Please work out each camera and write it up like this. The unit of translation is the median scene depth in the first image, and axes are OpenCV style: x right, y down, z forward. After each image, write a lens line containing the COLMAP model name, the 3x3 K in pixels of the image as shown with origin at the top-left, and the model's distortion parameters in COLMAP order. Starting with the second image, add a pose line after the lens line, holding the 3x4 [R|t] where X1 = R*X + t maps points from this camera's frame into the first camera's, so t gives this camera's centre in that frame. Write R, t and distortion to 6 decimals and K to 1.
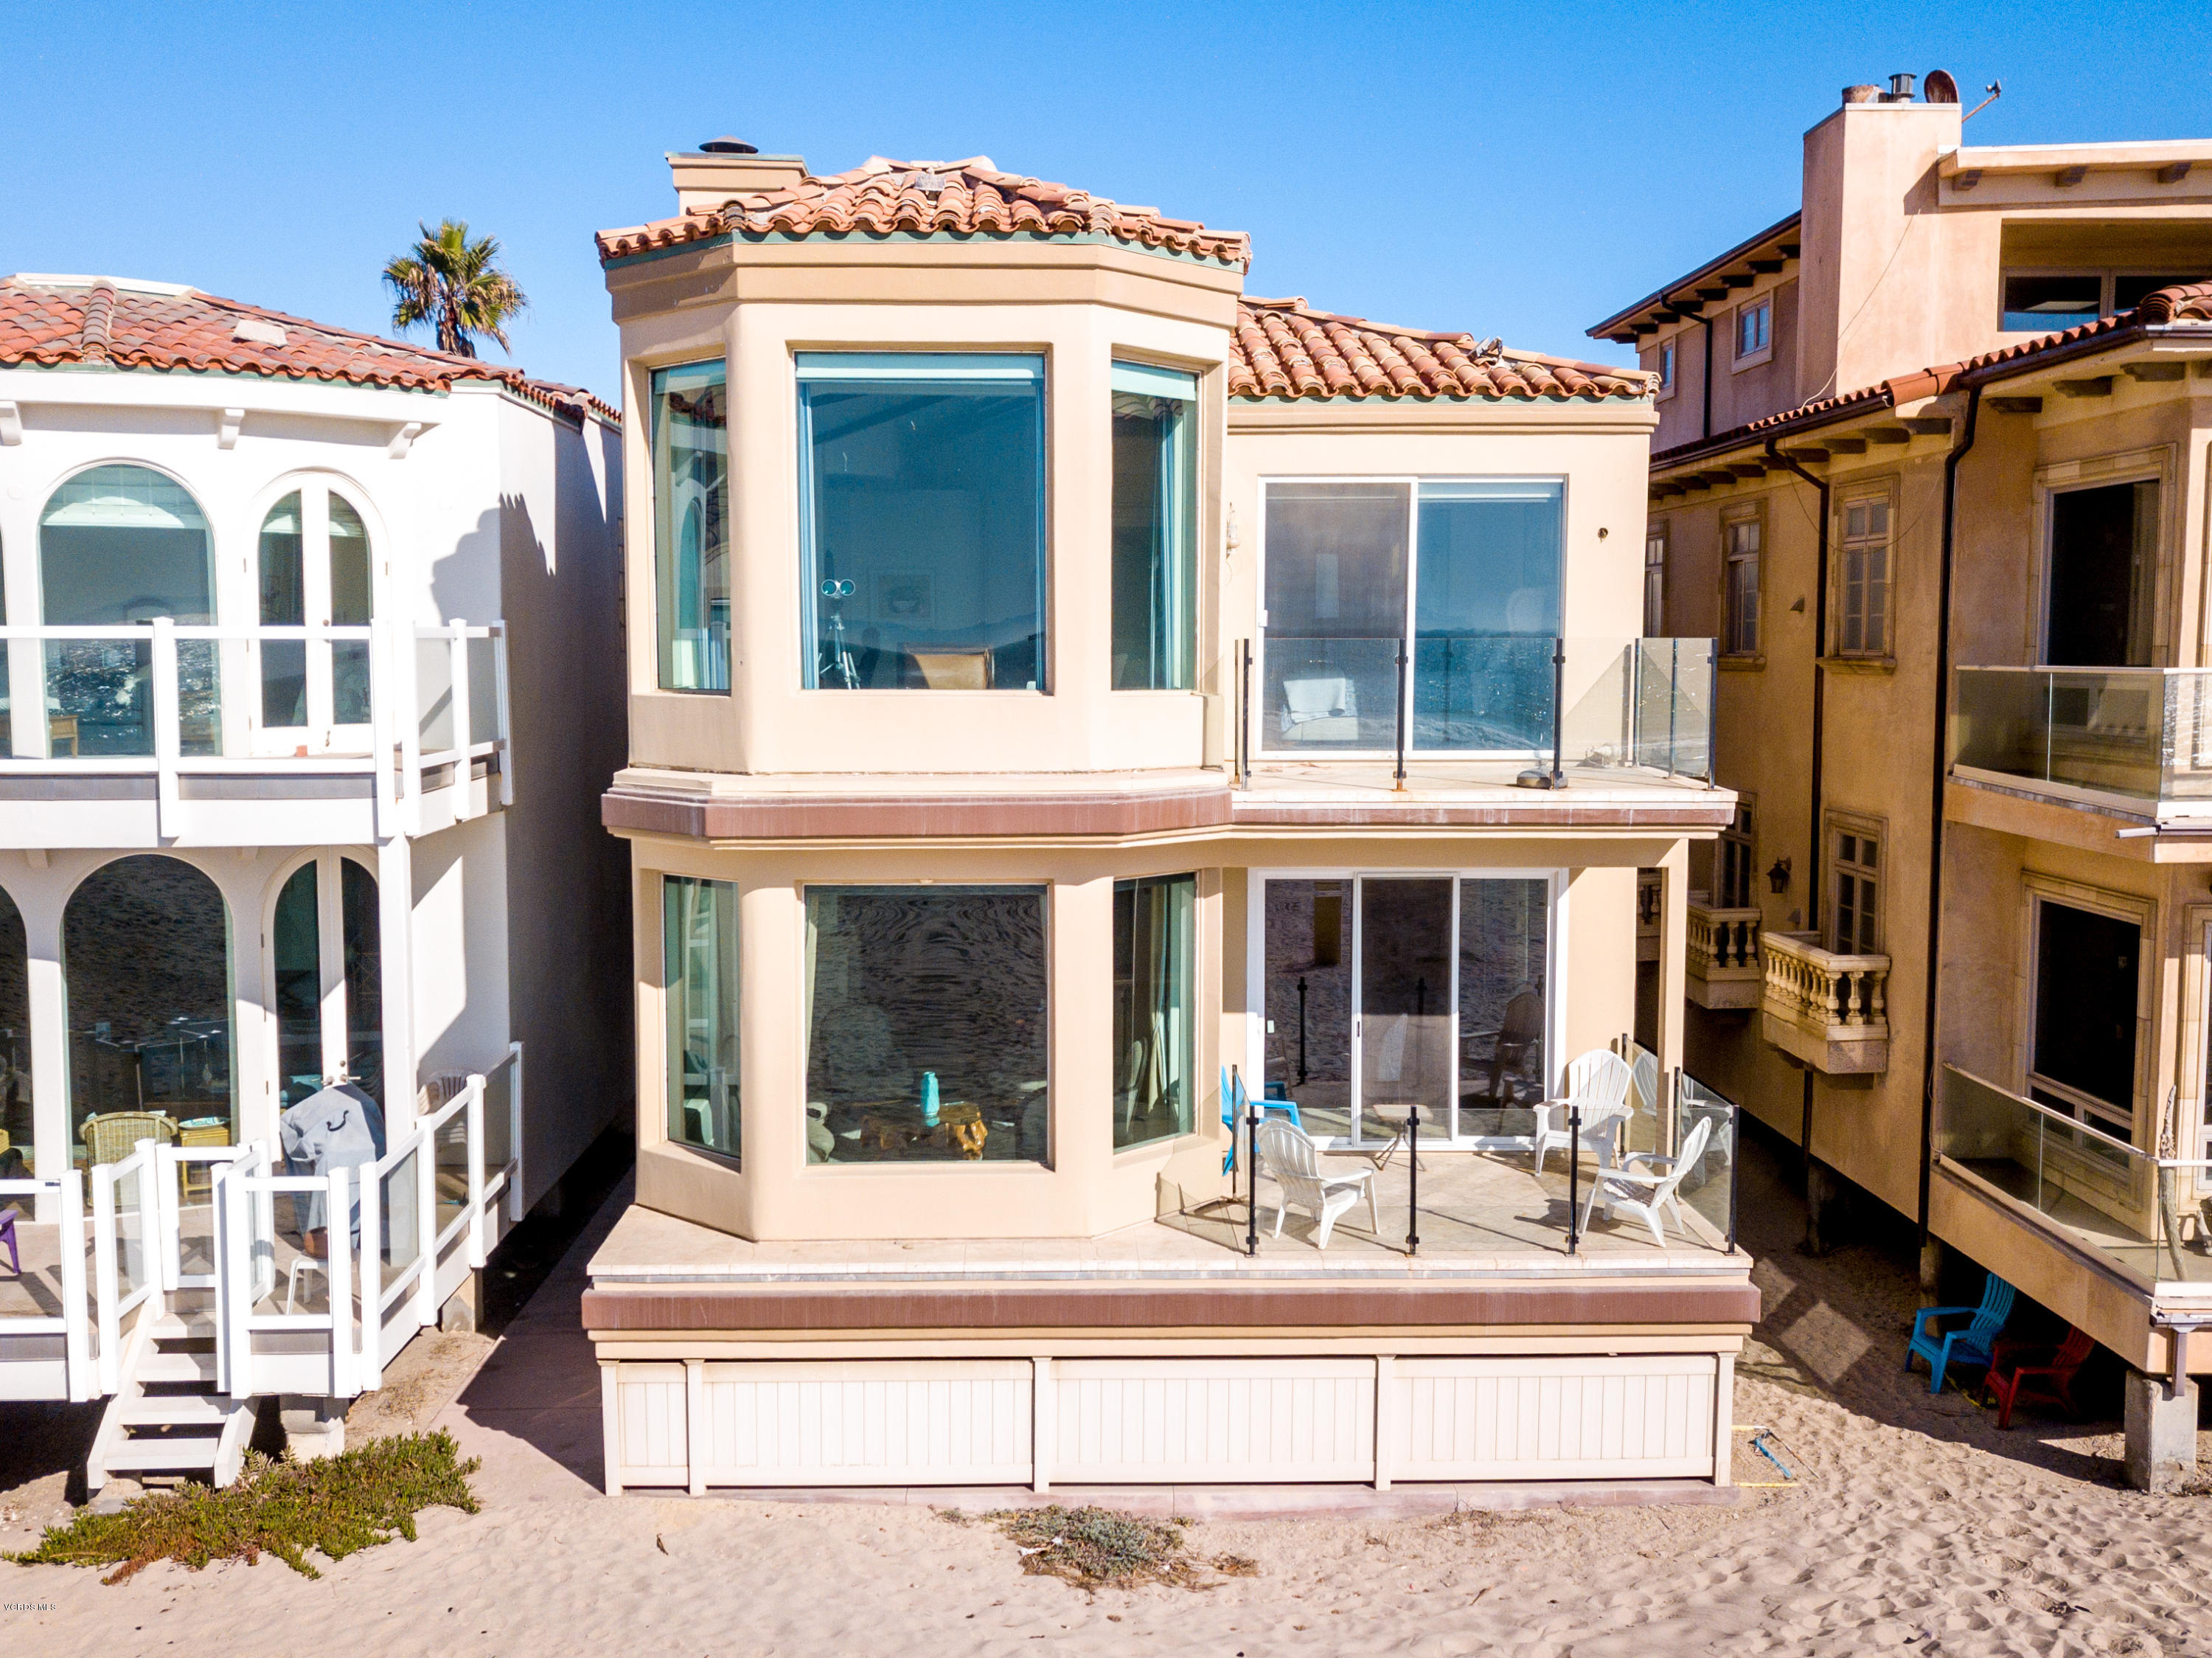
lens RADIAL K [[2171.5, 0, 1106.0], [0, 2171.5, 829.0], [0, 0, 1]] dist [-0.006075, -0.007563]
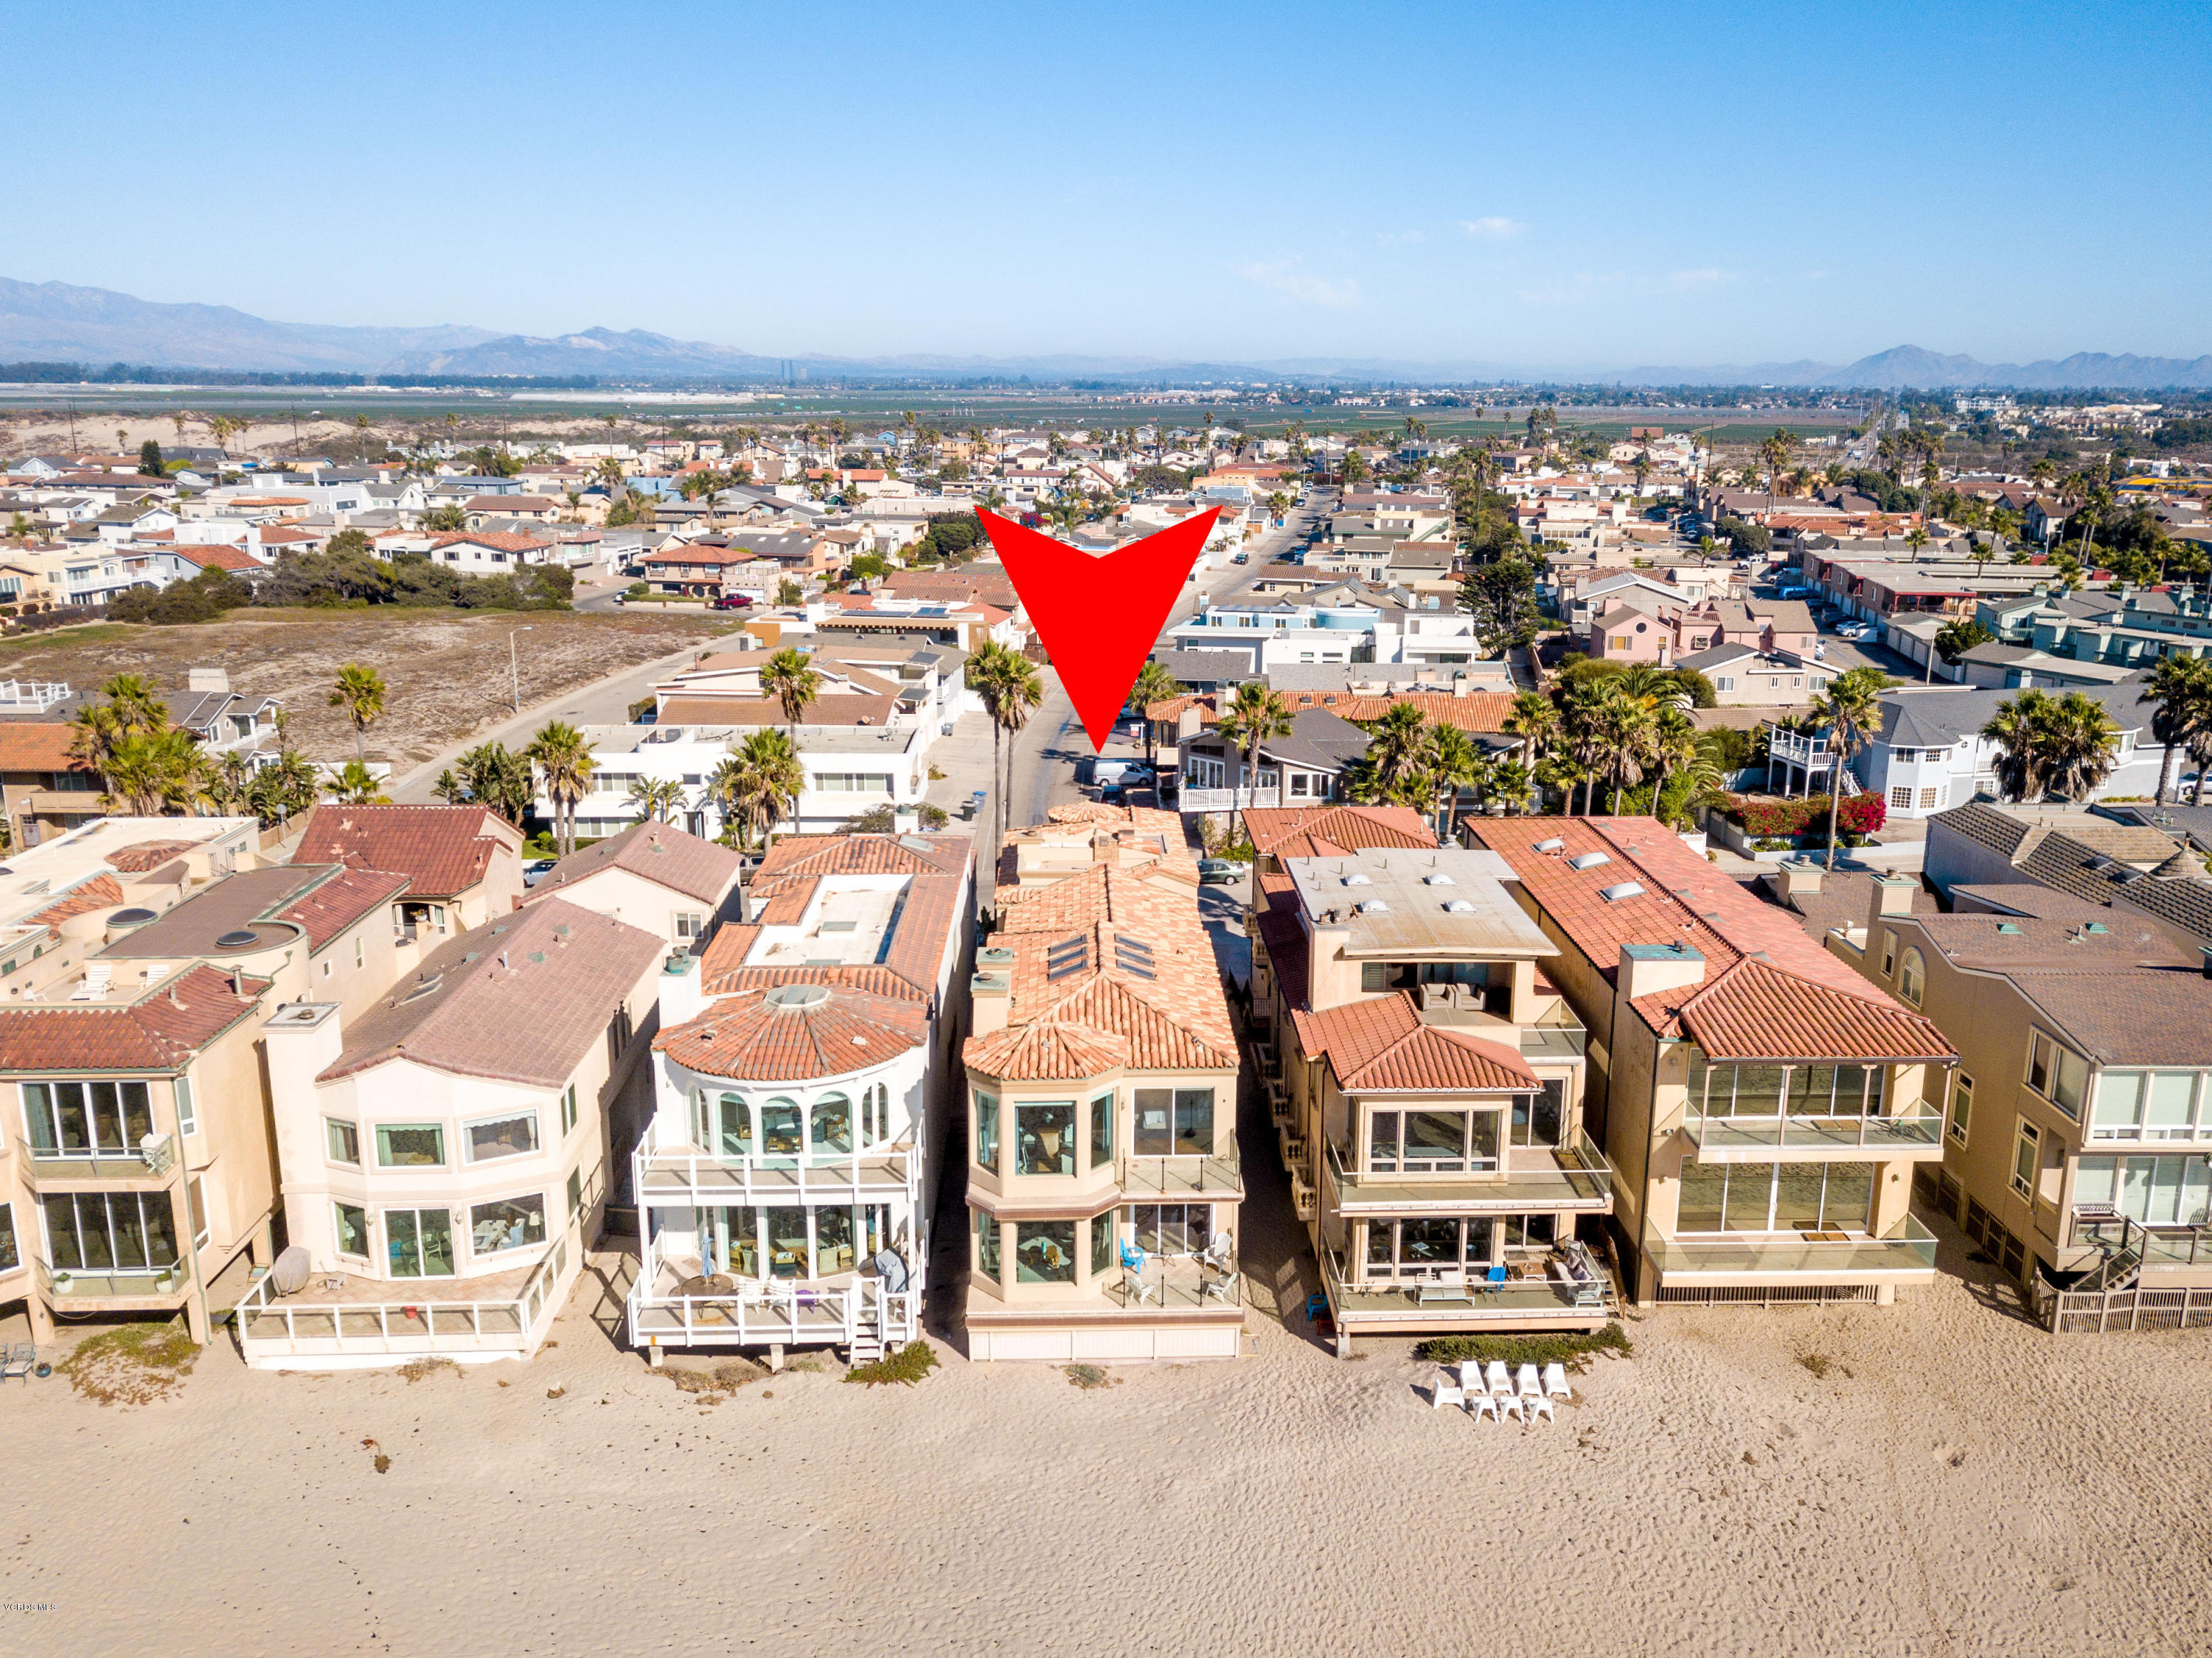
lens RADIAL K [[1685.0, 0, 1106.0], [0, 1685.0, 829.0], [0, 0, 1]] dist [0.042303, 0.000201]
pose [[0.999971, 0.006852, -0.003386, 0.036323], [-0.006158, 0.984692, 0.174195, -1.251278], [0.004528, -0.174169, 0.984705, -2.002337]]
